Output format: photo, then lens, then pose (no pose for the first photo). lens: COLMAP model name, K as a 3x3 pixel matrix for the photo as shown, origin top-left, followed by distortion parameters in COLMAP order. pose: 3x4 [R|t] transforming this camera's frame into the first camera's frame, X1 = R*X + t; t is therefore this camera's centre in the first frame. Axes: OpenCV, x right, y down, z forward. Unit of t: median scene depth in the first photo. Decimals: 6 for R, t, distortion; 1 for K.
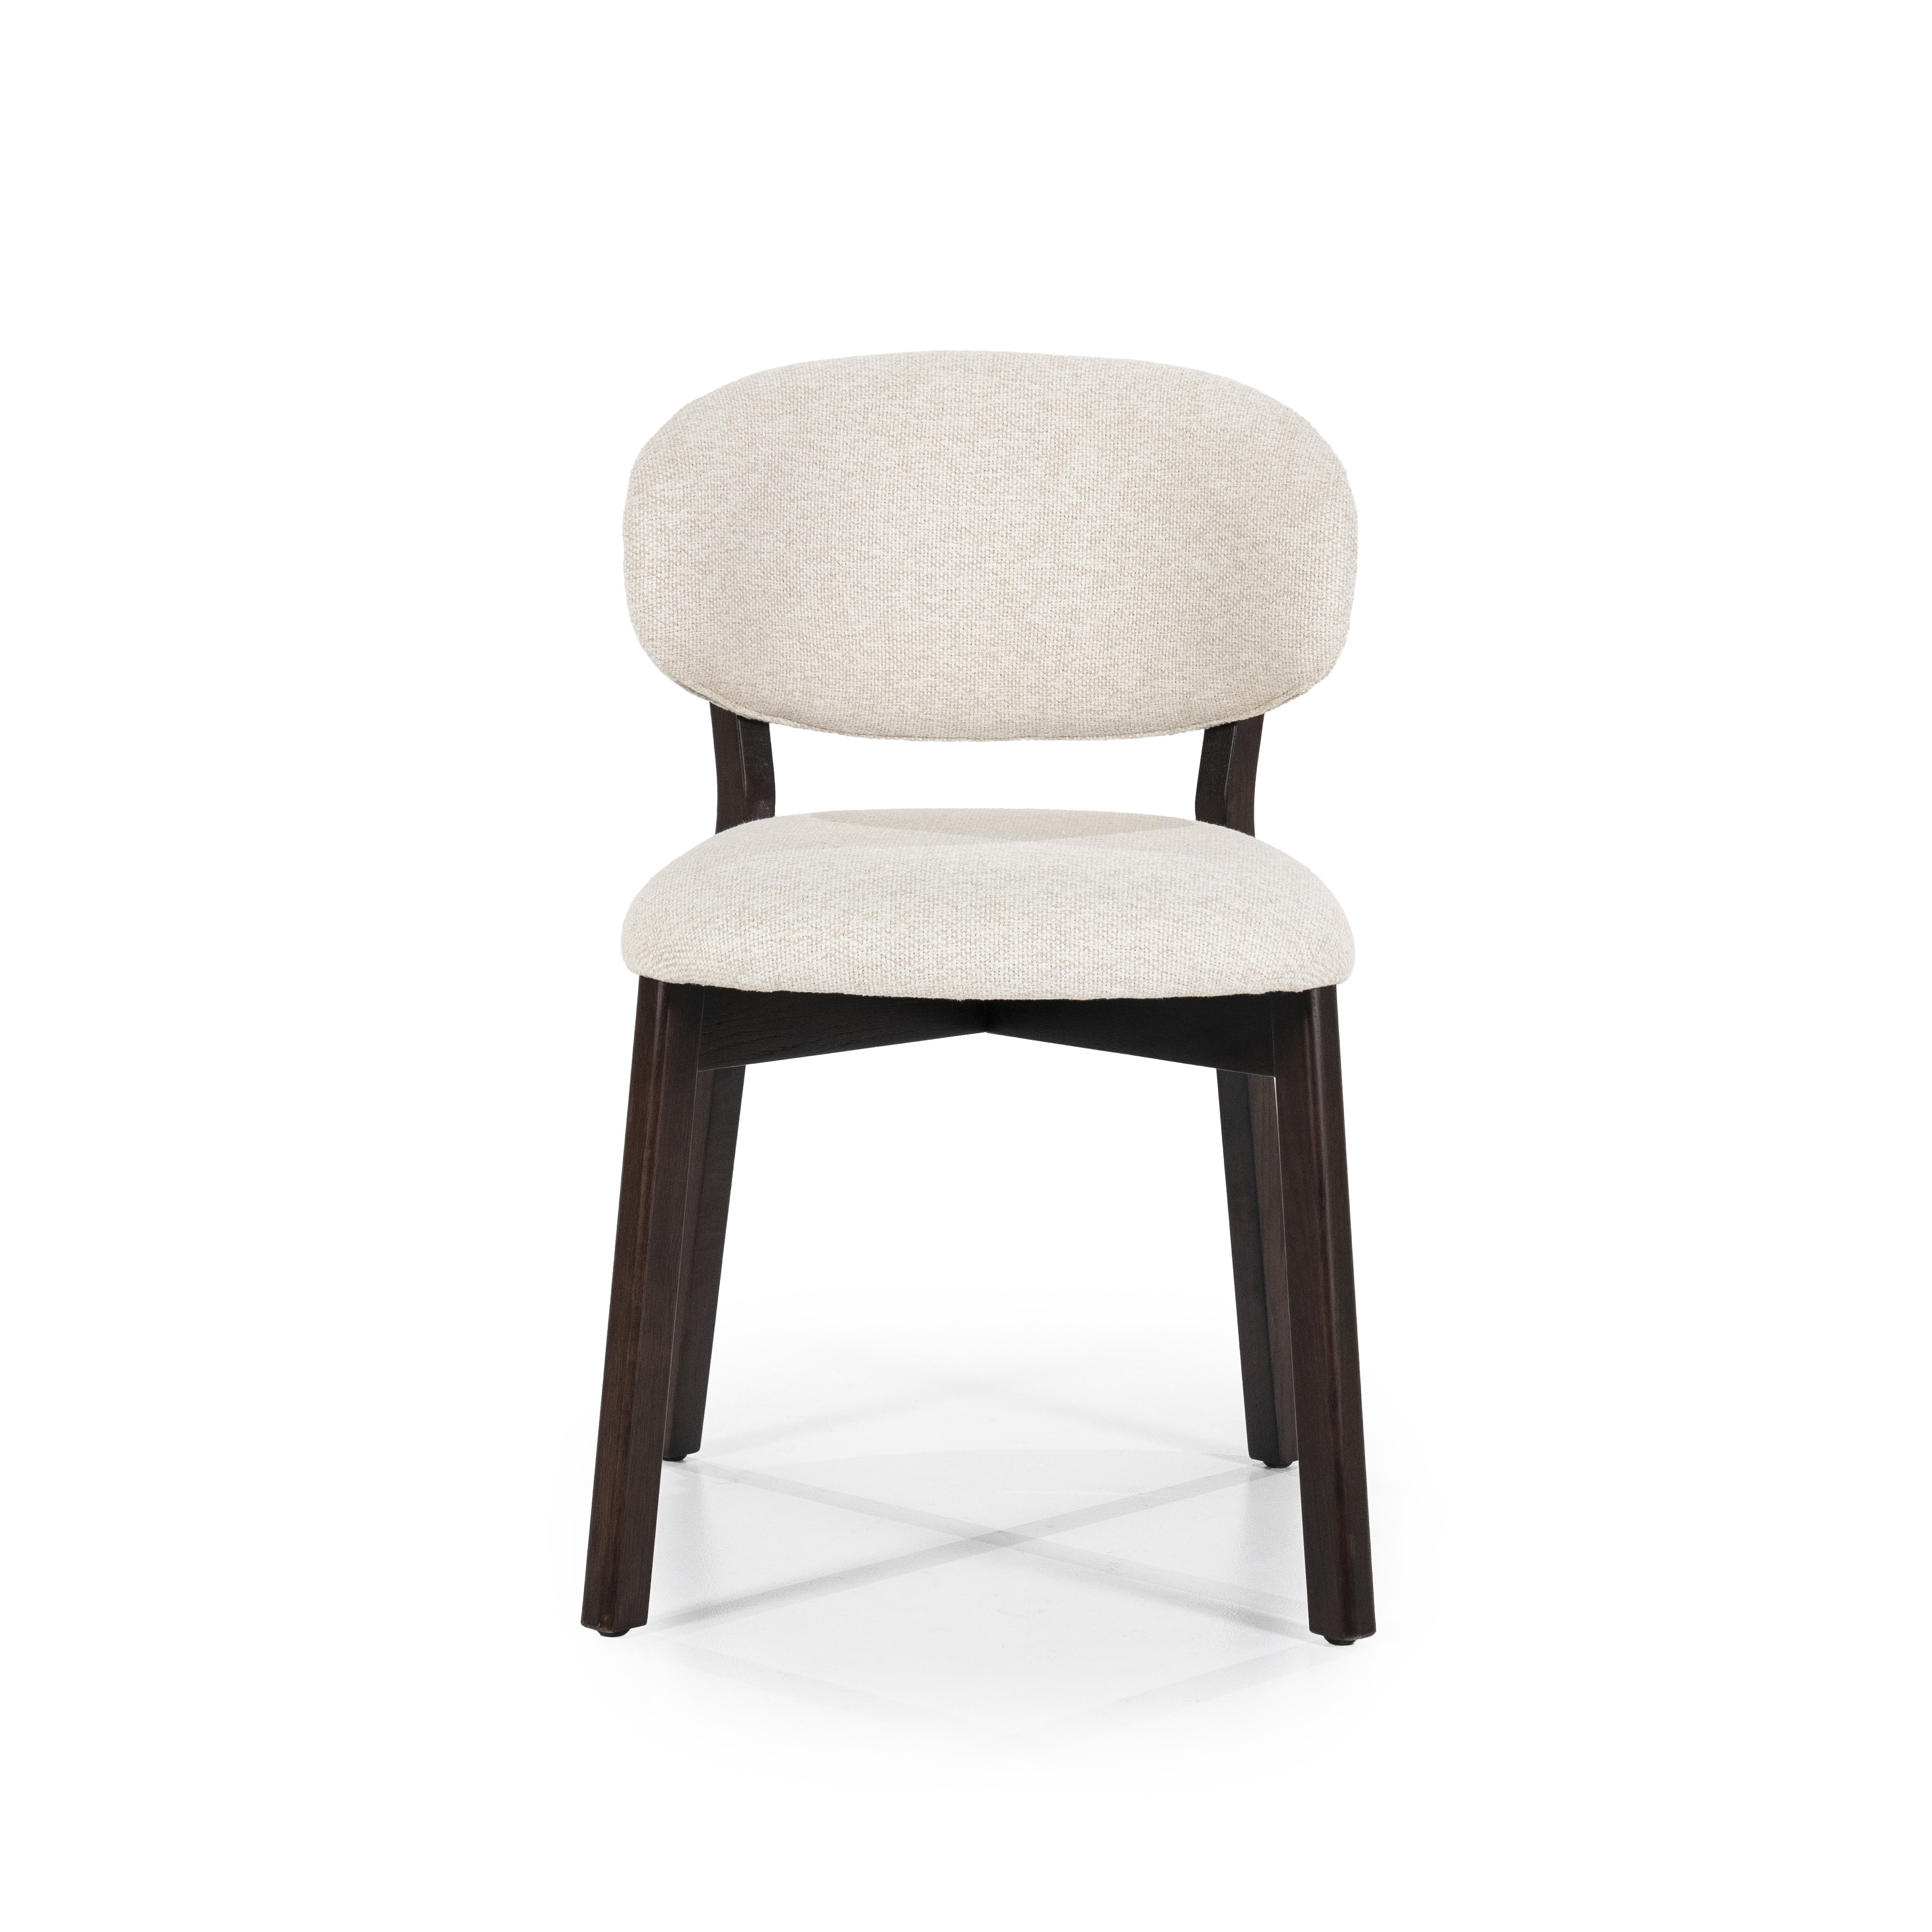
lens RADIAL K [[5413.0, 0, 966.0], [0, 5413.0, 966.0], [0, 0, 1]] dist [0.457124, -0.368382]
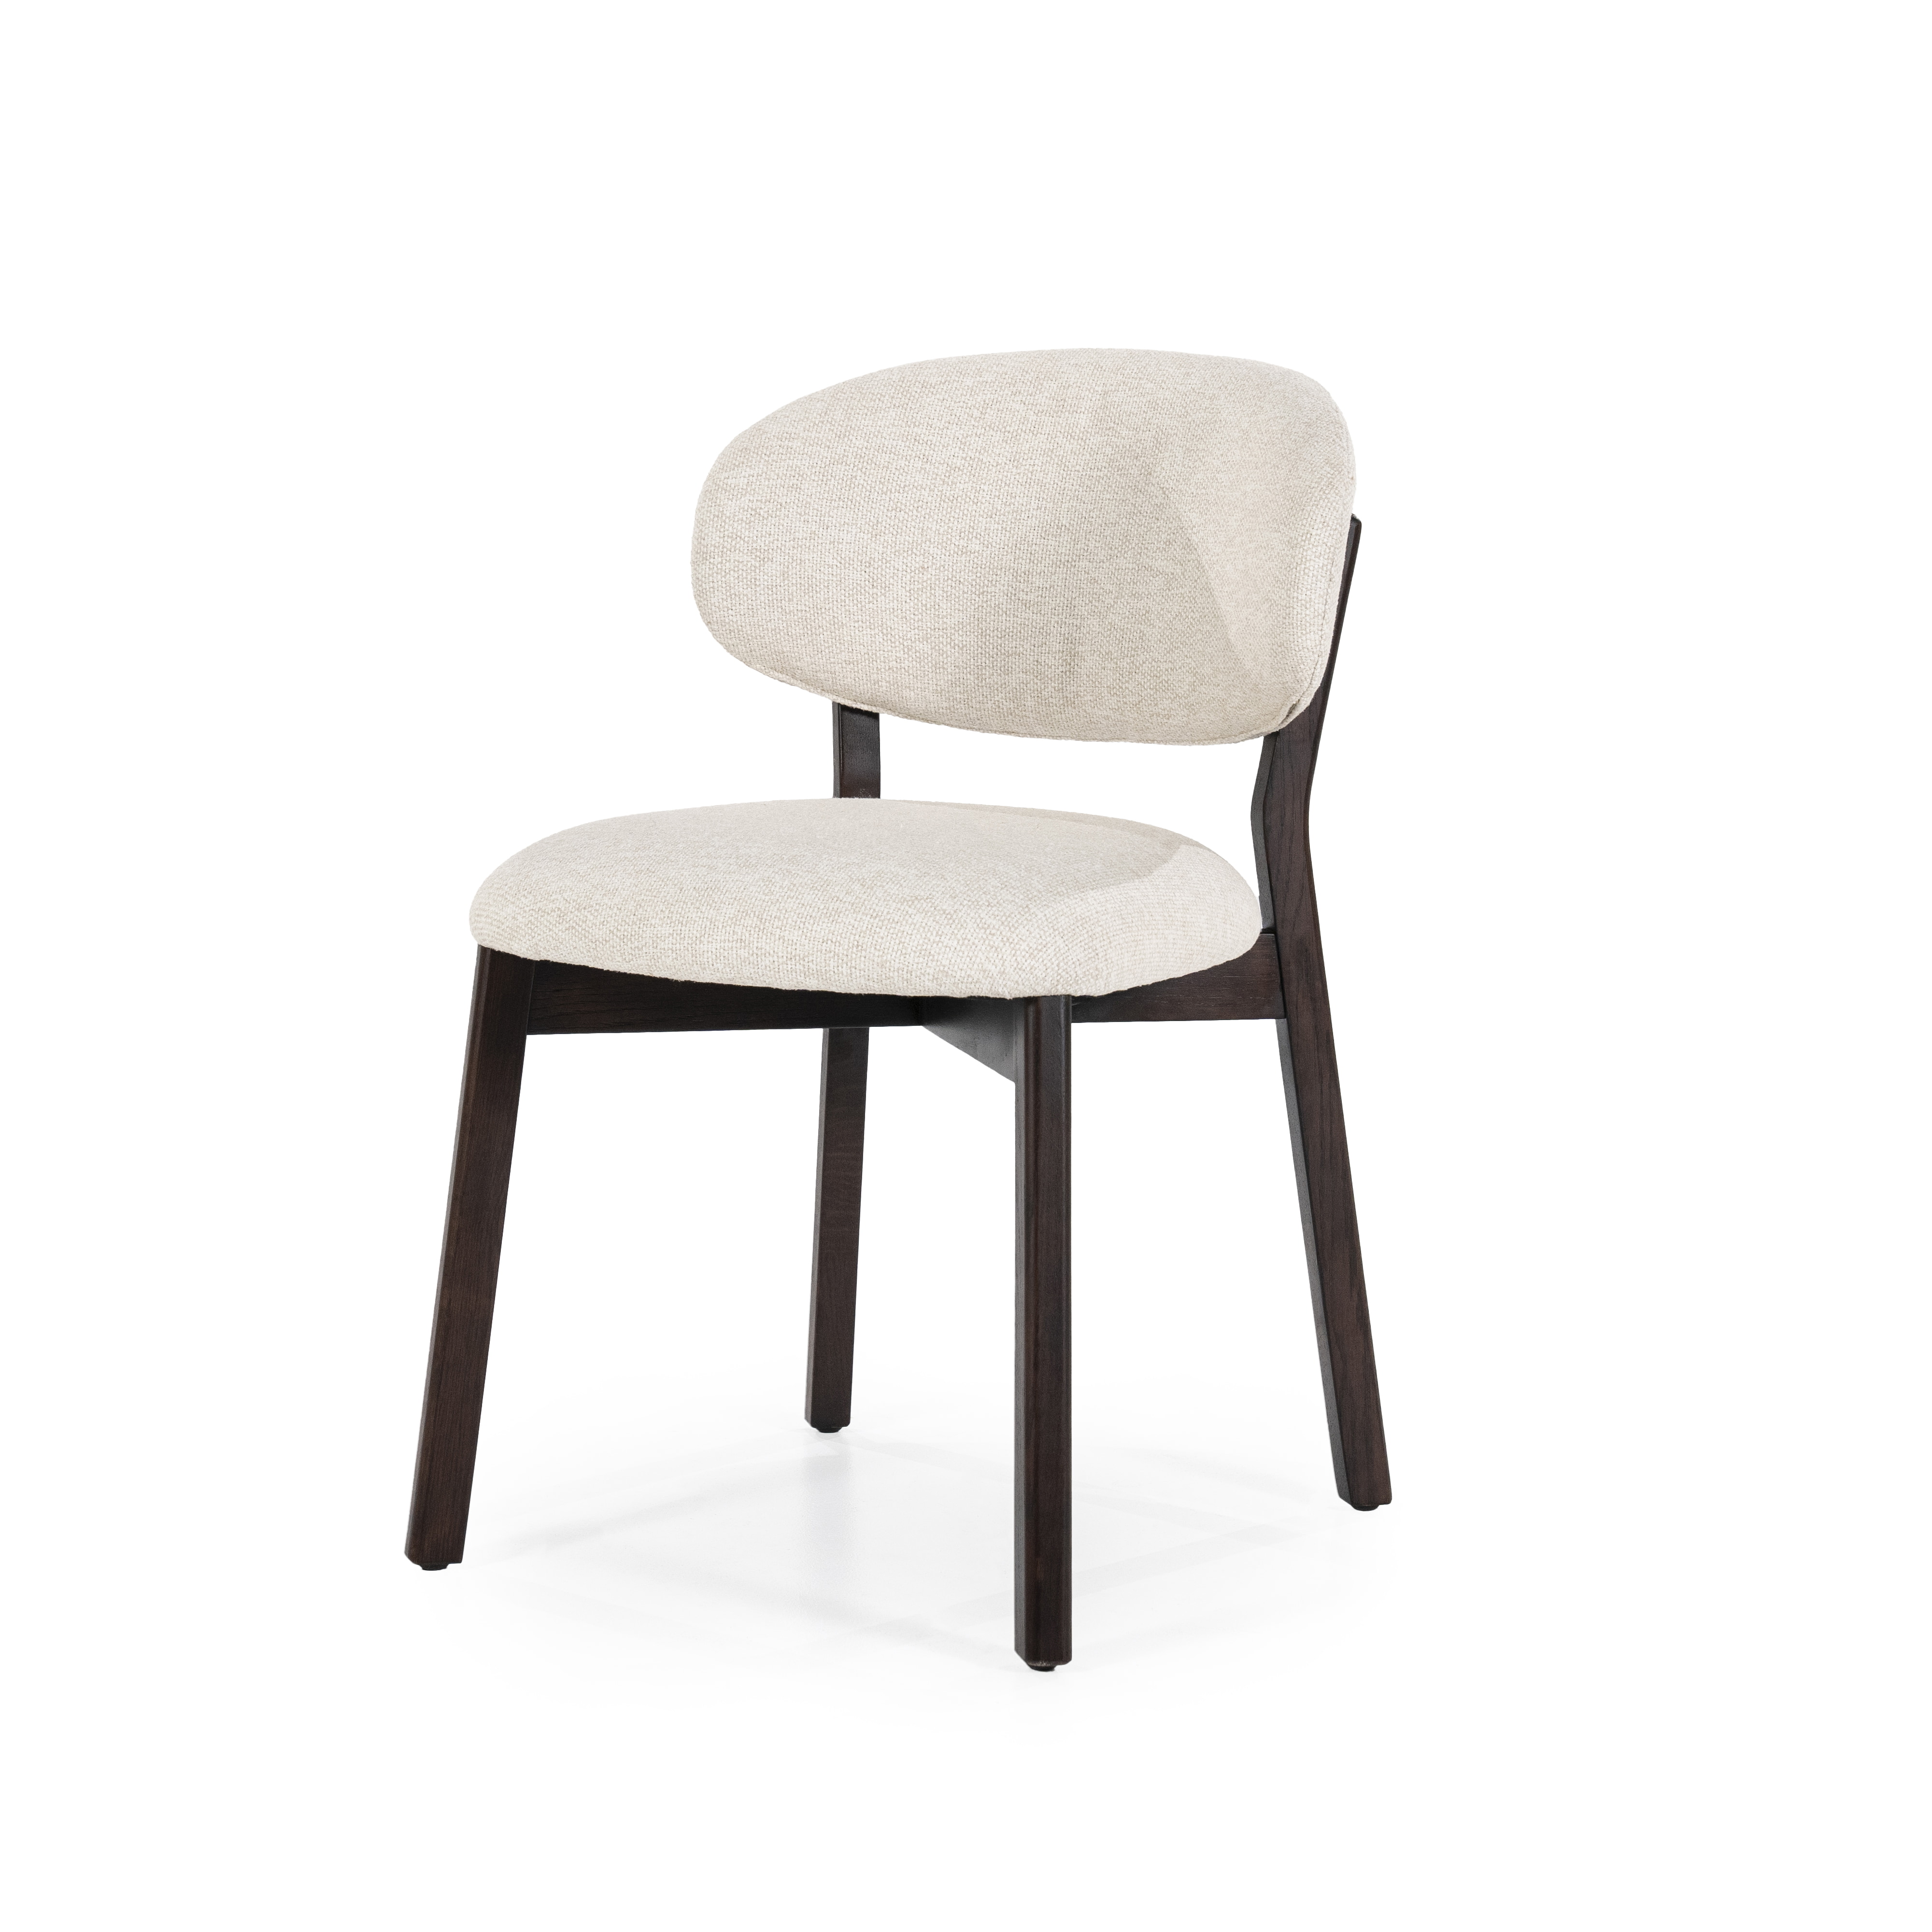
lens RADIAL K [[5413.0, 0, 966.0], [0, 5413.0, 966.0], [0, 0, 1]] dist [0.457124, -0.368382]
pose [[0.866627, 0.069541, -0.494086, 0.483597], [-0.072287, 0.997292, 0.013574, -0.012480], [0.493692, 0.023952, 0.869307, 0.128708]]
